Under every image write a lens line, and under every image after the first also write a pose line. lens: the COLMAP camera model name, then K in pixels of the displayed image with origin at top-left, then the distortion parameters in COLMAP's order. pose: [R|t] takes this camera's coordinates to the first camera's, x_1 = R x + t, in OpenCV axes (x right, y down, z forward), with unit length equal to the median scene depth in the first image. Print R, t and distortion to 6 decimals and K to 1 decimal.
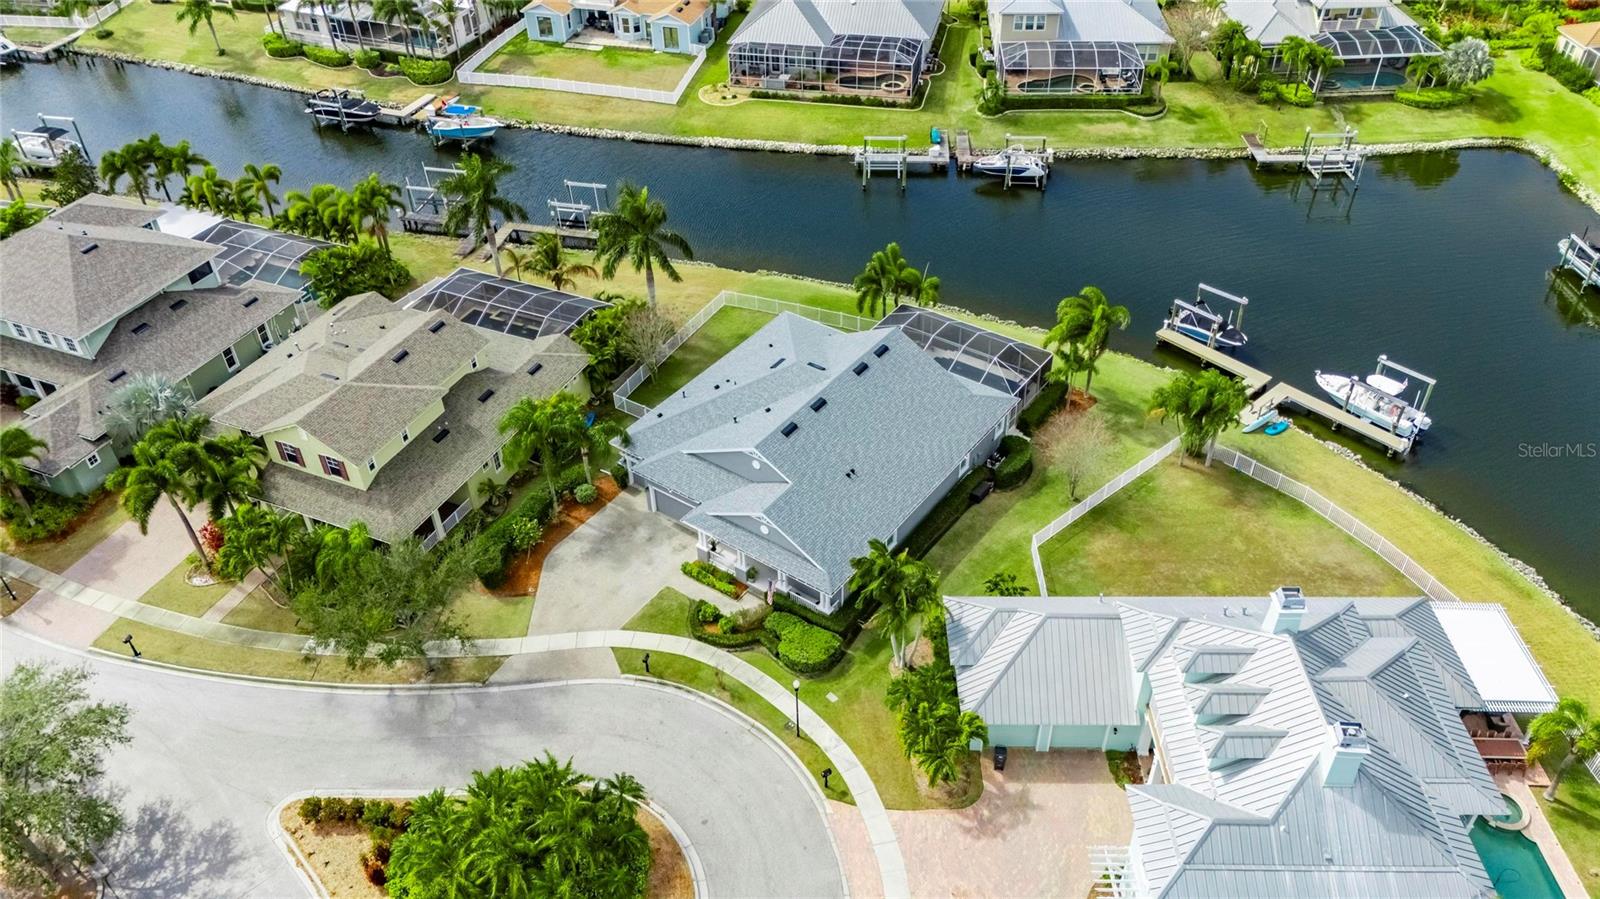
lens RADIAL K [[1173.5, 0, 807.6], [0, 1173.5, 449.8], [0, 0, 1]] dist [0.076446, -0.072400]
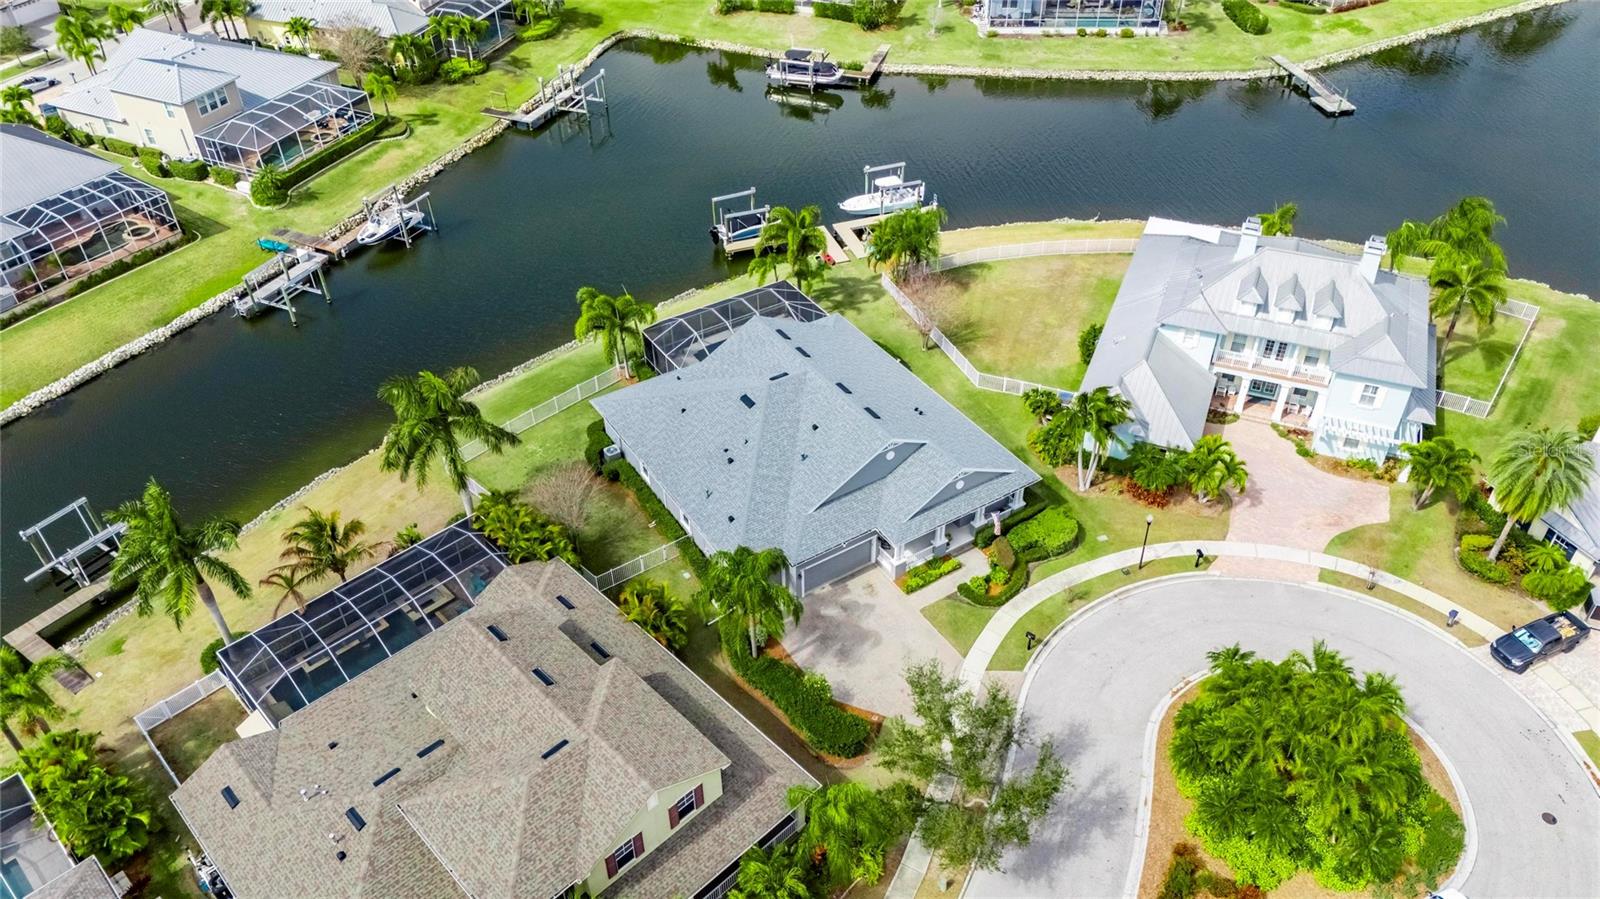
lens RADIAL K [[1173.5, 0, 807.6], [0, 1173.5, 449.8], [0, 0, 1]] dist [0.076446, -0.072400]
pose [[0.370985, -0.578231, 0.726649, -0.558380], [0.586137, 0.752729, 0.299737, -0.233390], [-0.720287, 0.314718, 0.618174, 0.311824]]
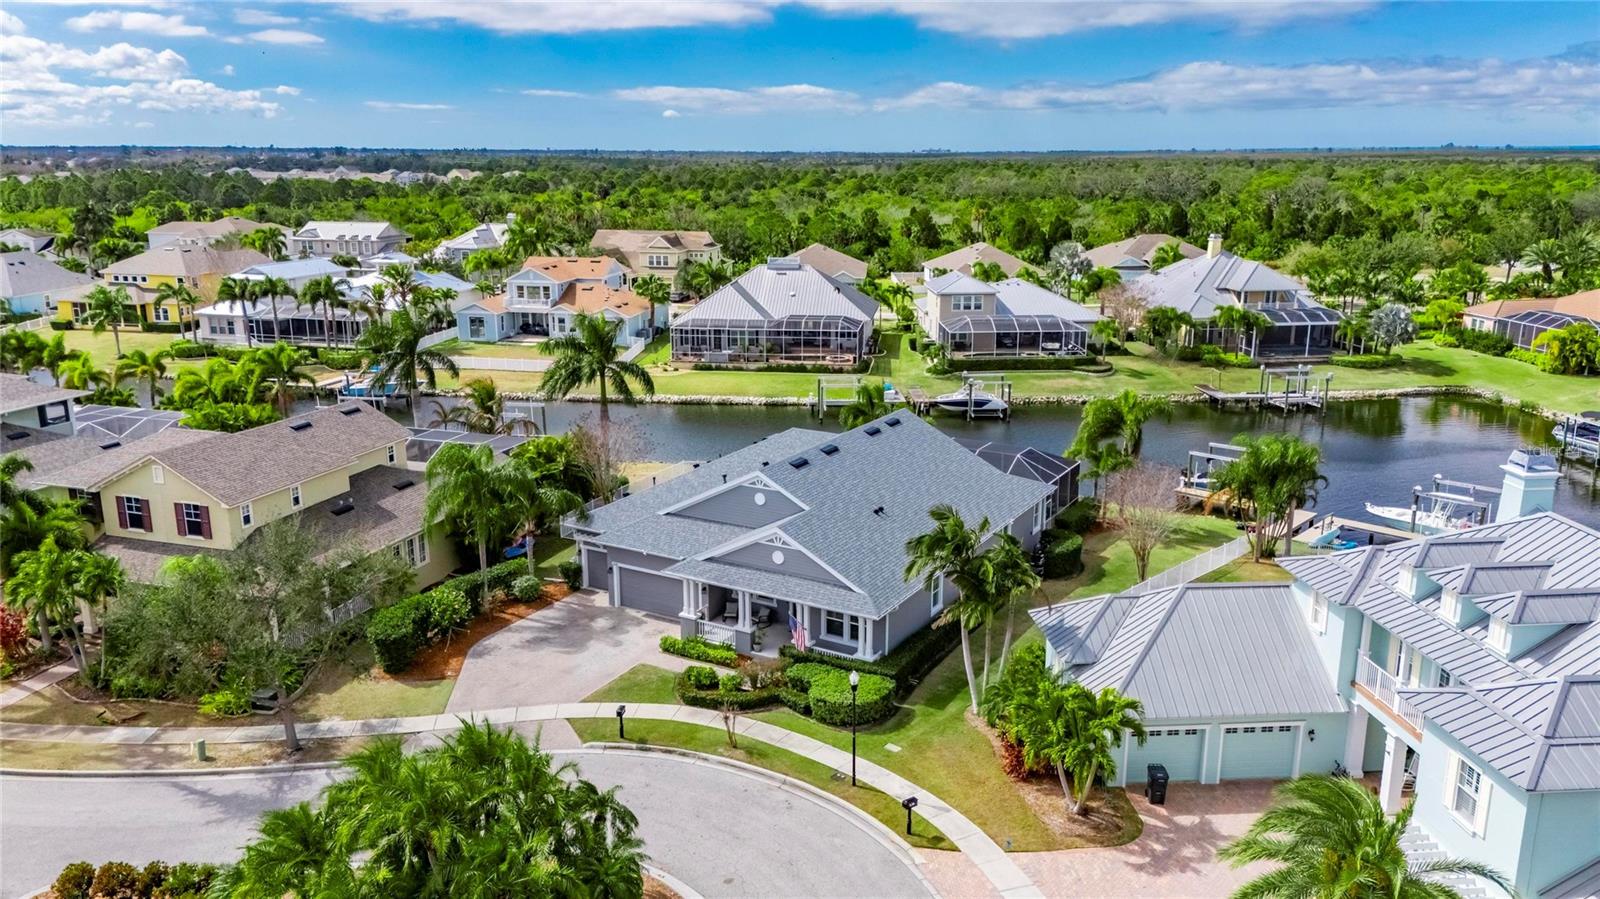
lens RADIAL K [[1173.5, 0, 807.6], [0, 1173.5, 449.8], [0, 0, 1]] dist [0.076446, -0.072400]
pose [[0.995454, -0.008621, 0.094857, -0.061318], [0.047338, 0.908968, -0.414169, 0.219736], [-0.082651, 0.416776, 0.905244, 0.195035]]
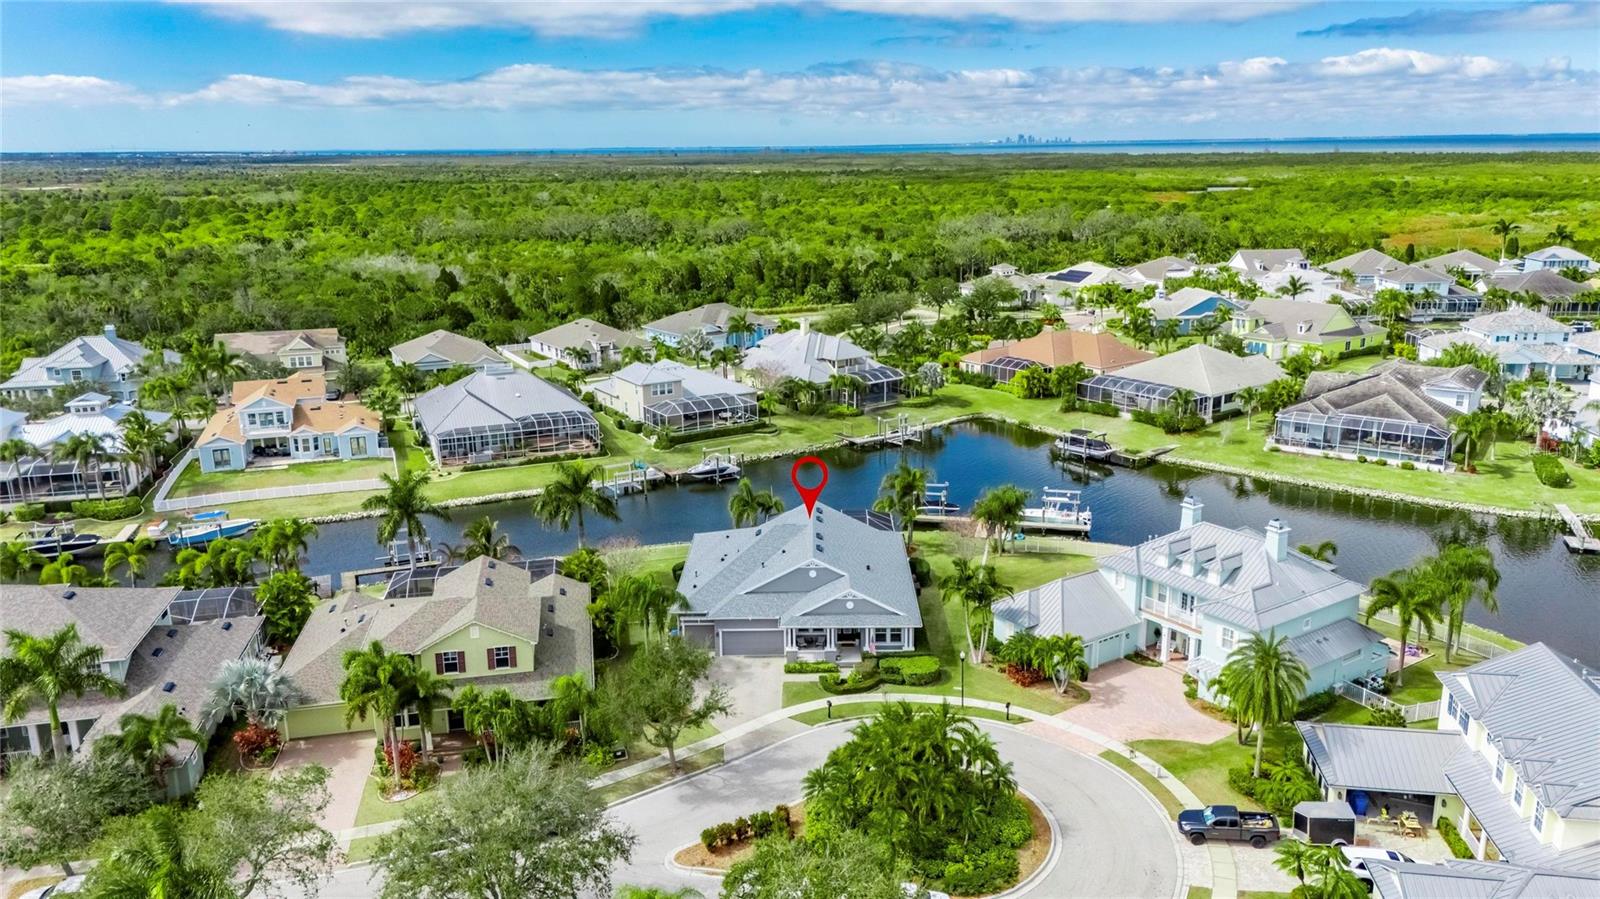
lens RADIAL K [[1173.5, 0, 807.6], [0, 1173.5, 449.8], [0, 0, 1]] dist [0.076446, -0.072400]
pose [[0.817276, -0.138255, 0.559415, -0.553725], [0.360129, 0.880402, -0.308546, 0.212641], [-0.449852, 0.453628, 0.769321, -0.065286]]
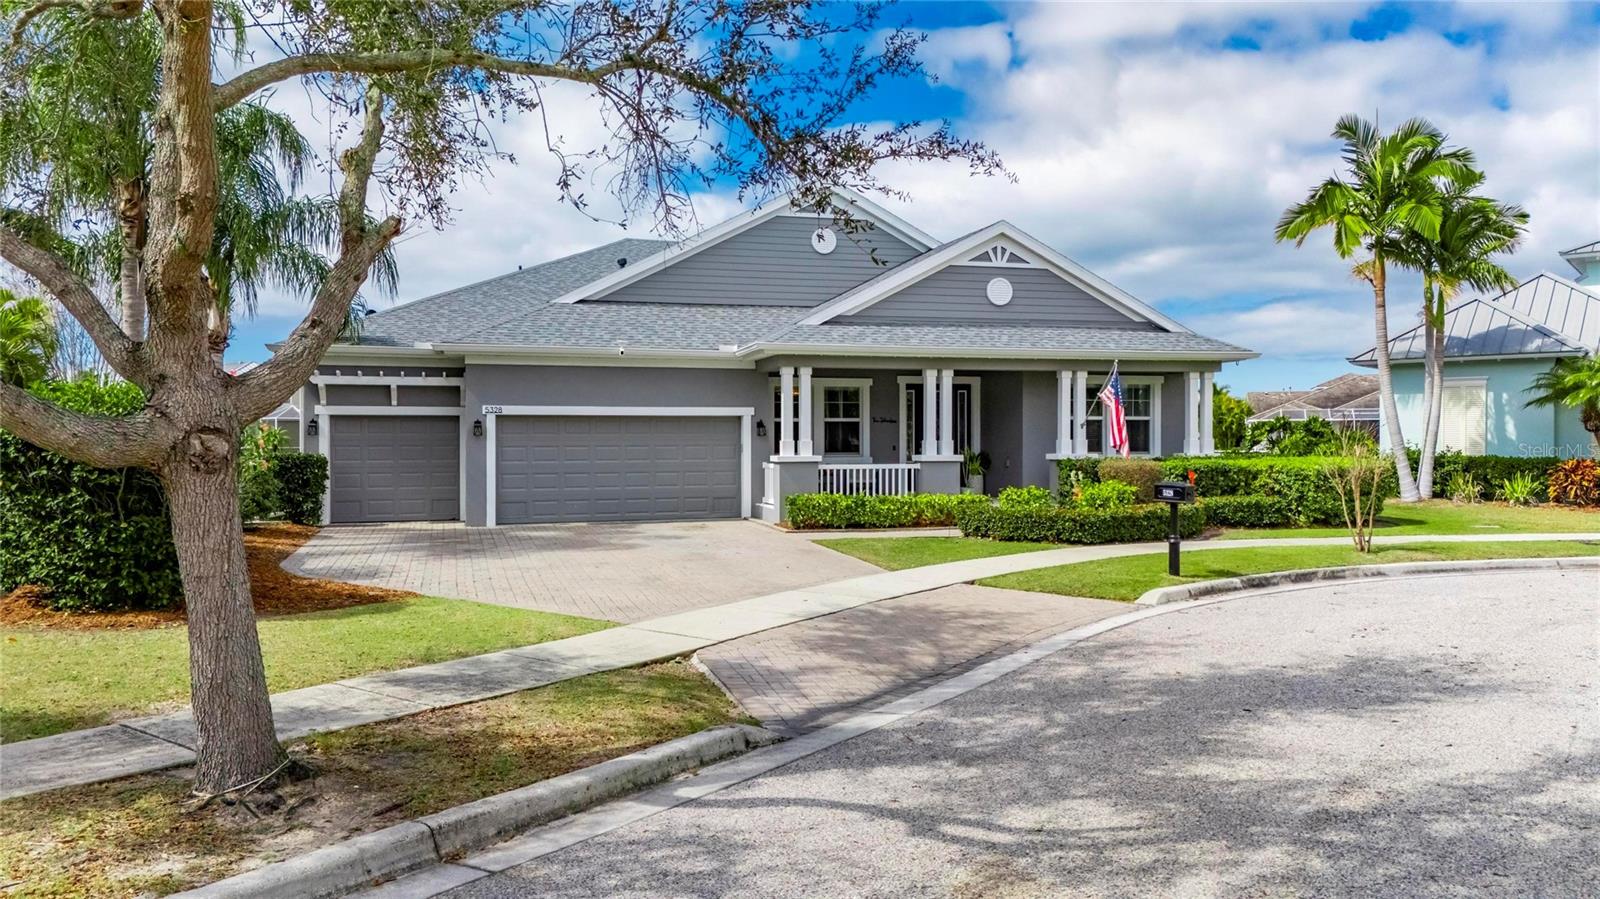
lens RADIAL K [[1179.7, 0, 807.3], [0, 1179.7, 446.5], [0, 0, 1]] dist [0.056349, -0.045927]
pose [[0.612319, 0.010644, 0.790539, -0.248377], [0.490131, 0.779468, -0.390131, 0.150831], [-0.620352, 0.626352, 0.472066, 0.615054]]
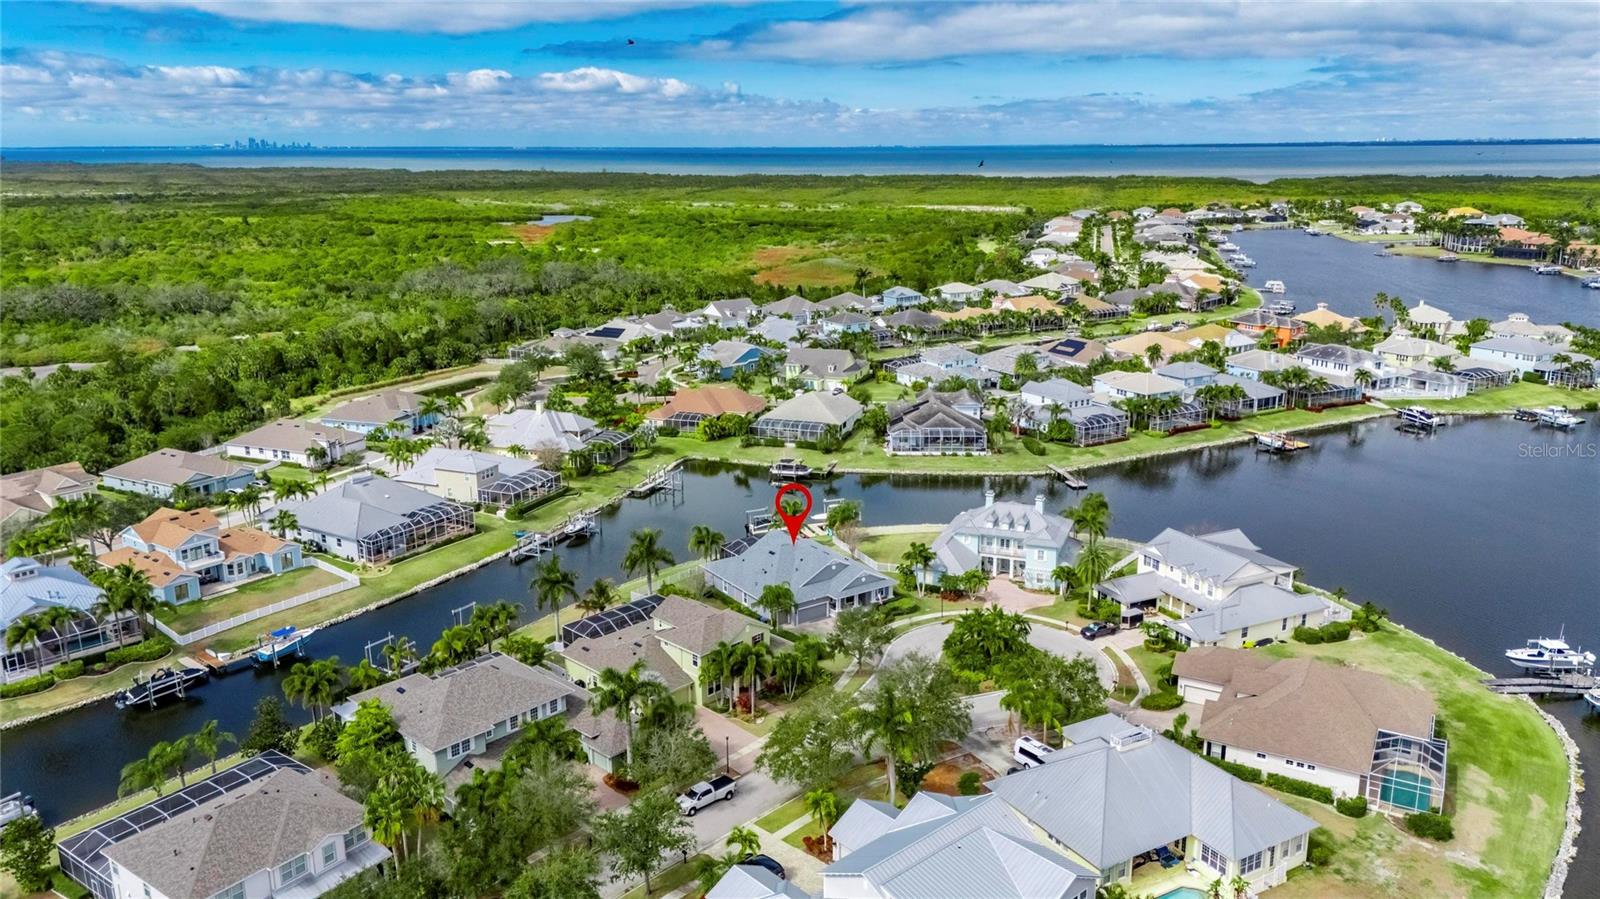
lens RADIAL K [[1169.1, 0, 806.0], [0, 1169.1, 440.8], [0, 0, 1]] dist [0.125276, -0.180103]
pose [[0.350157, -0.215155, 0.911646, -1.518855], [0.588080, 0.808038, -0.035175, -0.100707], [-0.729076, 0.548437, 0.409469, -0.037702]]
